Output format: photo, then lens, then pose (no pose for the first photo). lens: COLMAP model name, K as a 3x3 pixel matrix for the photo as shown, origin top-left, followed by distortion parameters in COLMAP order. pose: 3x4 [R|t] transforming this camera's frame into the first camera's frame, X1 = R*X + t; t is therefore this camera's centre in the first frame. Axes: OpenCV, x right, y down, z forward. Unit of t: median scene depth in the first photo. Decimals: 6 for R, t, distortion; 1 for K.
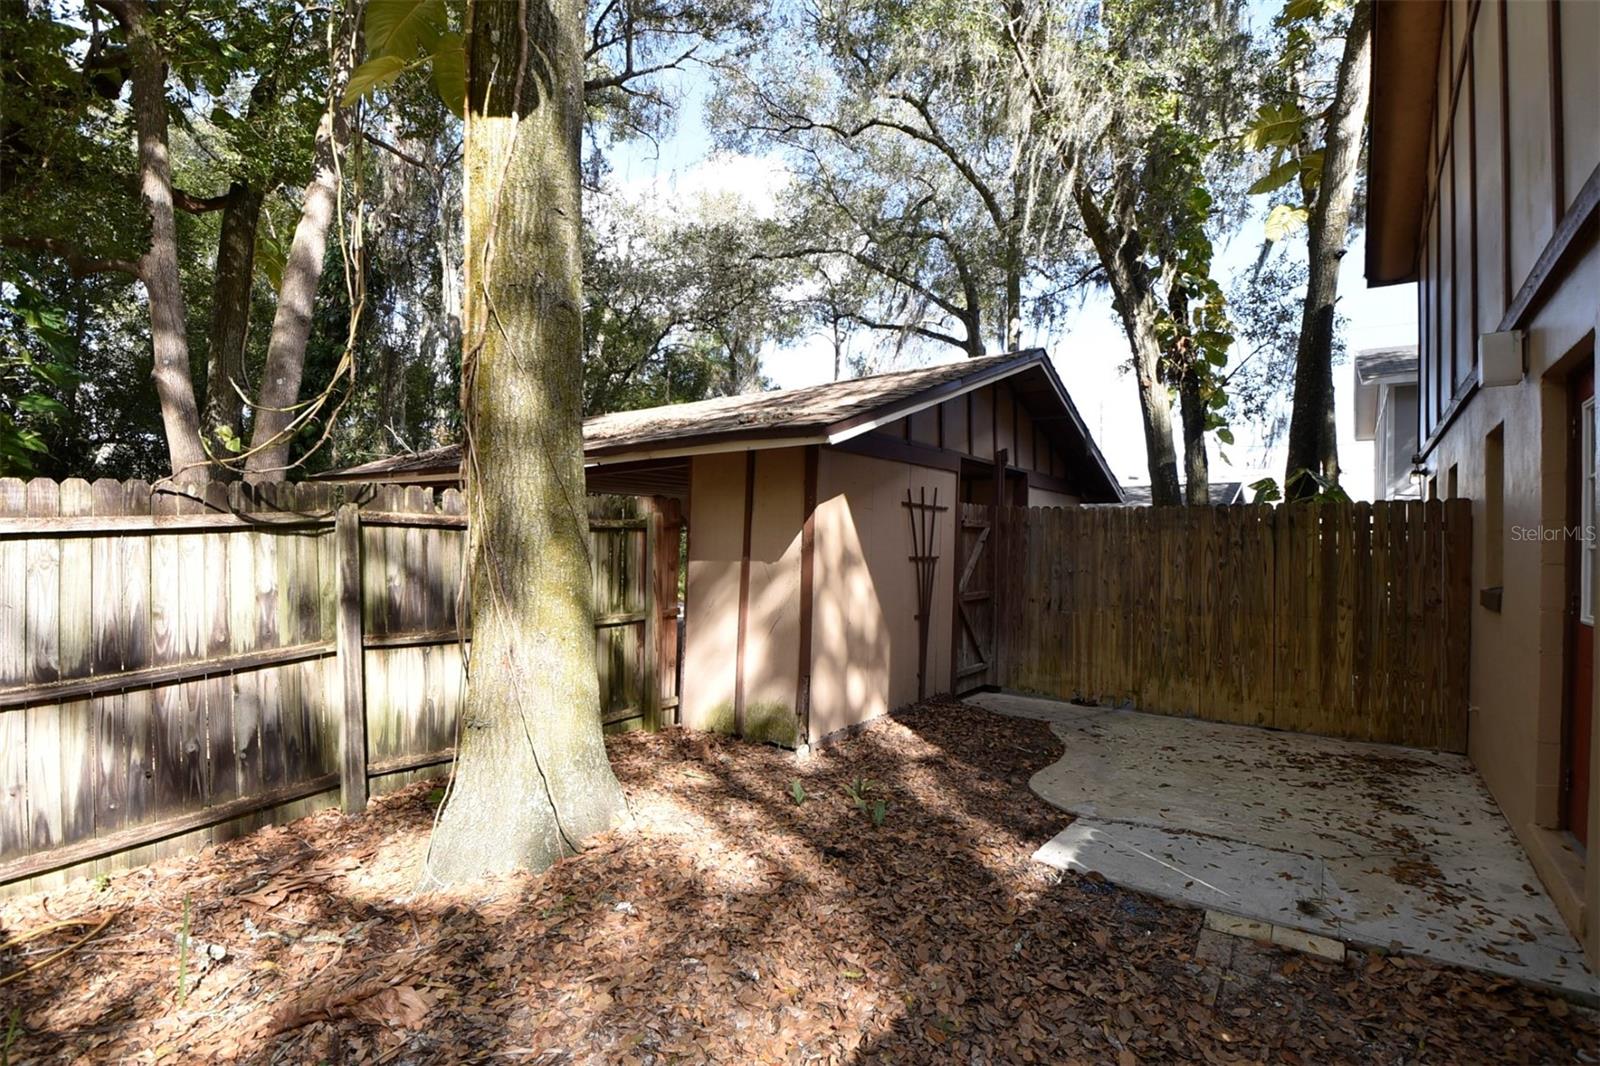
lens RADIAL K [[713.7, 0, 800.0], [0, 713.7, 533.0], [0, 0, 1]] dist [0.001102, -0.012495]
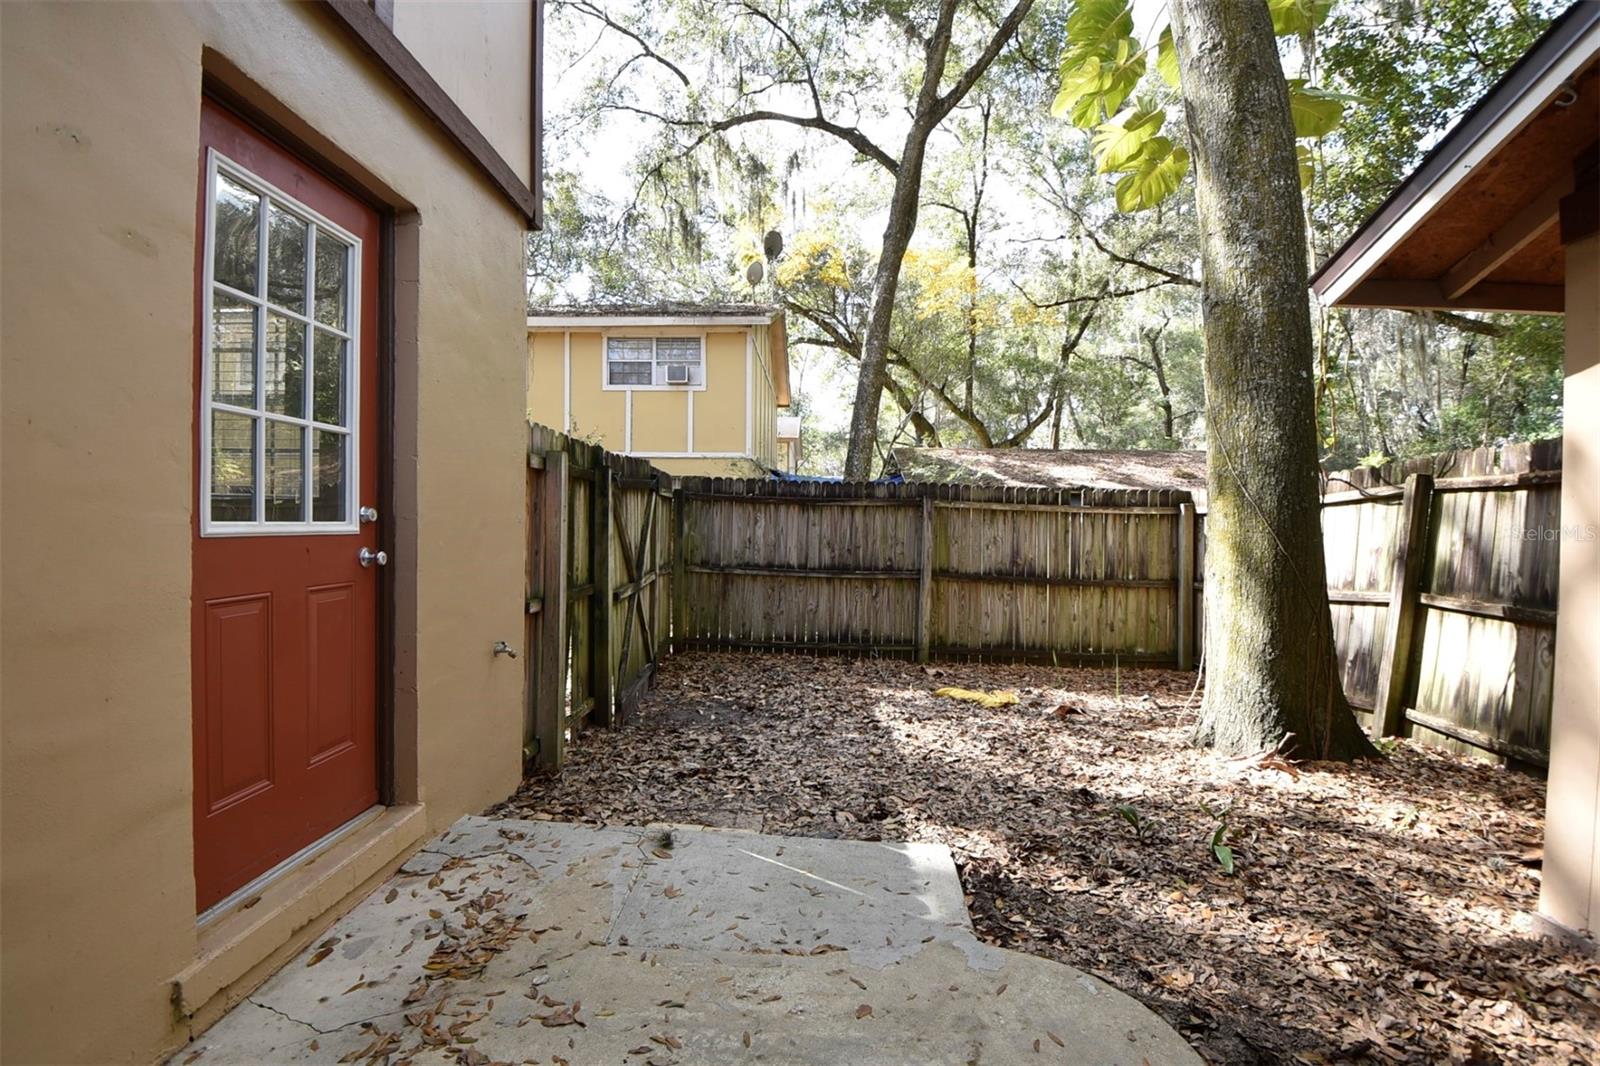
lens RADIAL K [[713.7, 0, 800.0], [0, 713.7, 533.0], [0, 0, 1]] dist [0.001102, -0.012495]
pose [[-0.807893, -0.028305, -0.588649, 0.642956], [-0.028471, 0.999554, -0.008988, 0.070906], [0.588641, 0.009499, -0.808339, 1.053558]]
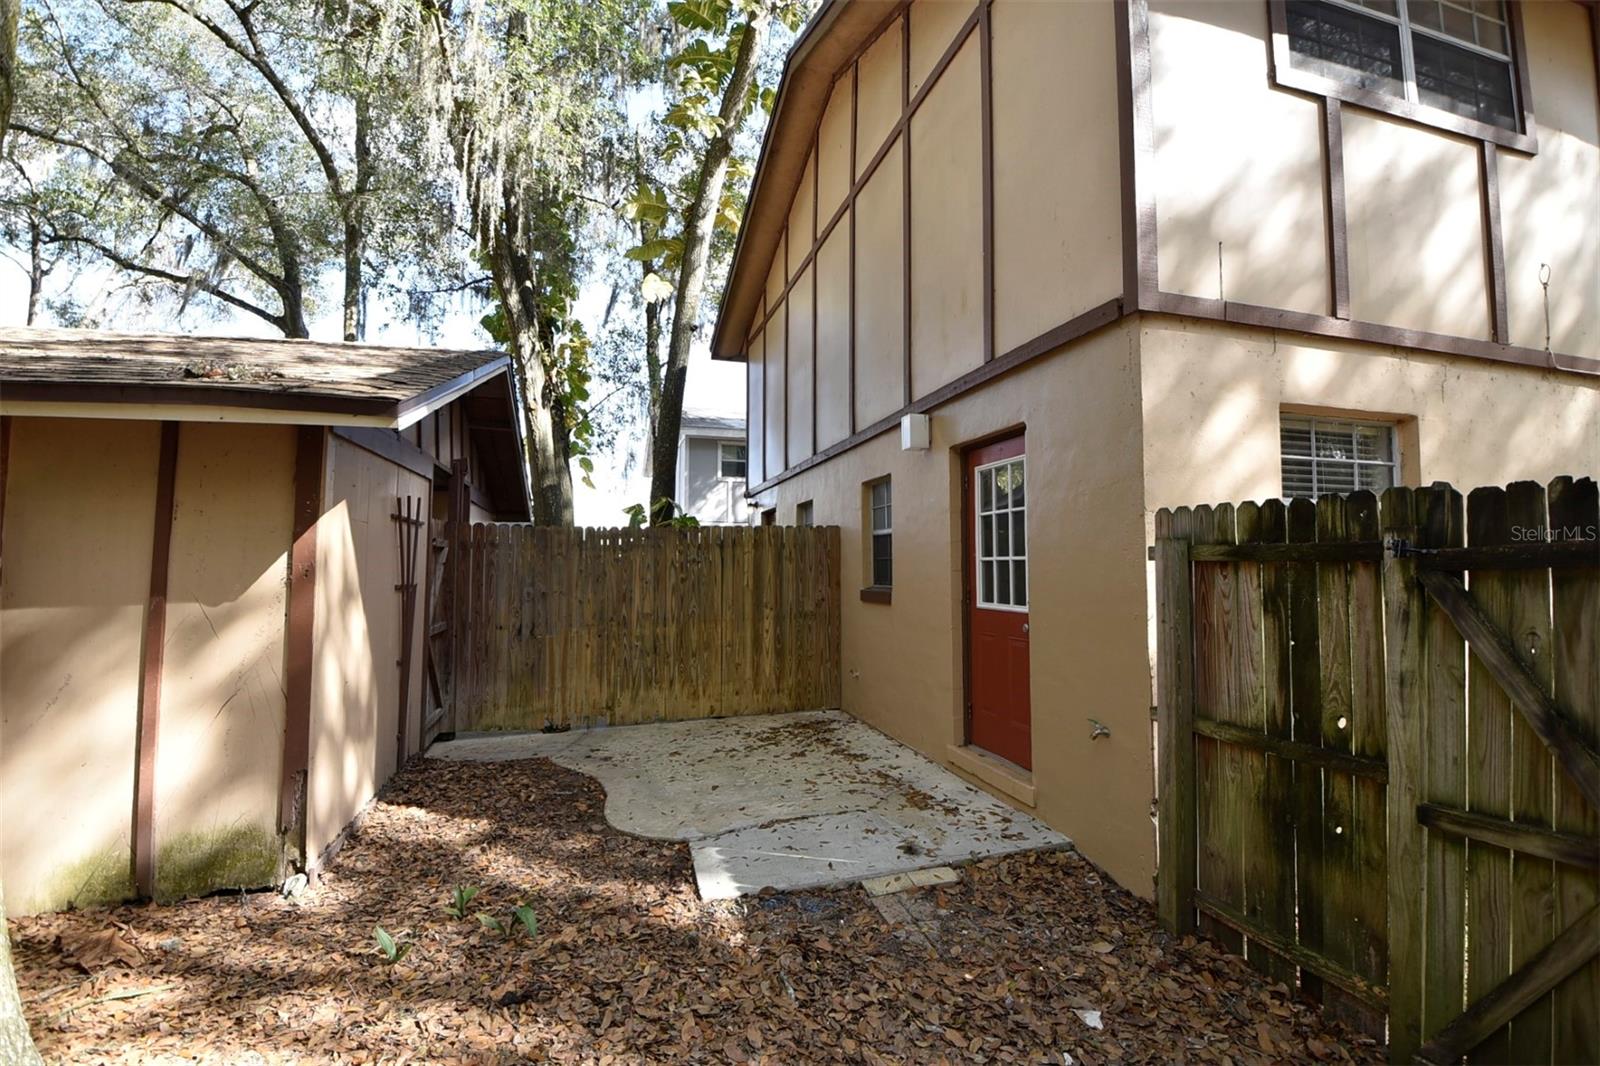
lens RADIAL K [[712.8, 0, 780.8], [0, 712.8, 523.3], [0, 0, 1]] dist [0.042871, -0.042190]
pose [[0.608803, 0.023892, 0.792962, -0.254272], [0.007988, 0.999311, -0.036243, -0.002592], [-0.793281, 0.028399, 0.608193, 0.222560]]
